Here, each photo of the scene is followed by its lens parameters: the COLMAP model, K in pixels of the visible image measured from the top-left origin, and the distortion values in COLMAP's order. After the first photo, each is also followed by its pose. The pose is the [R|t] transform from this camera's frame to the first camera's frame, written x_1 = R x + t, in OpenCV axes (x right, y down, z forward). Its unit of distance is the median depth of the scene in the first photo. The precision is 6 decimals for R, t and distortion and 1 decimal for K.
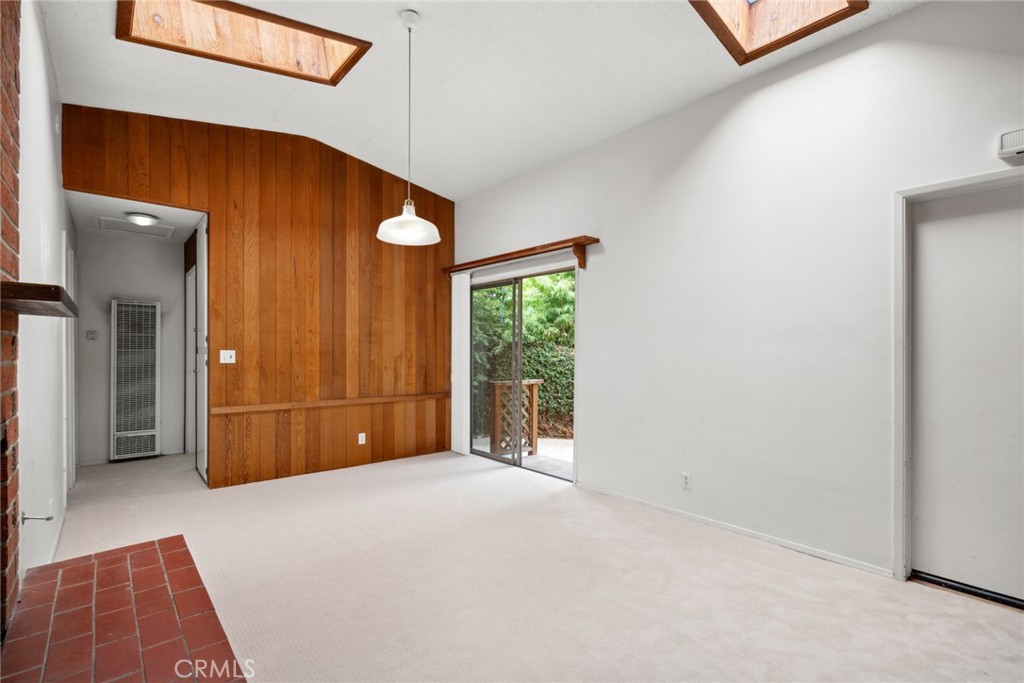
lens RADIAL K [[469.0, 0, 513.1], [0, 469.0, 349.6], [0, 0, 1]] dist [-0.000490, -0.000093]
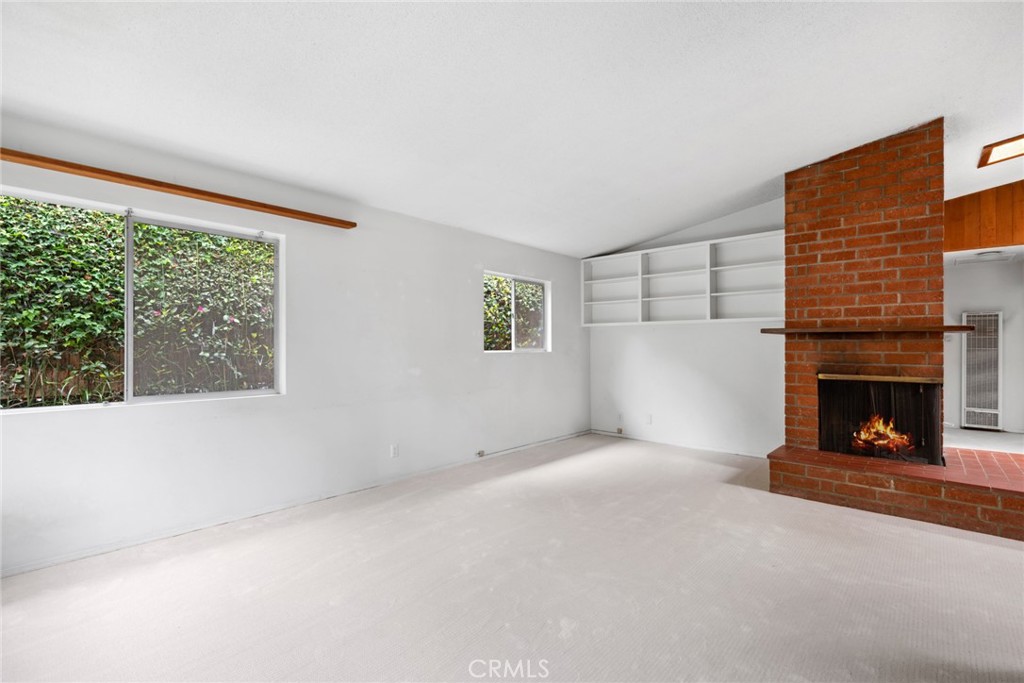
lens RADIAL K [[458.0, 0, 508.5], [0, 458.0, 345.5], [0, 0, 1]] dist [-0.012094, -0.000306]
pose [[0.110558, -0.003515, -0.993863, 0.333846], [-0.000644, 0.999993, -0.003608, -0.002711], [0.993869, 0.001038, 0.110555, -0.493308]]
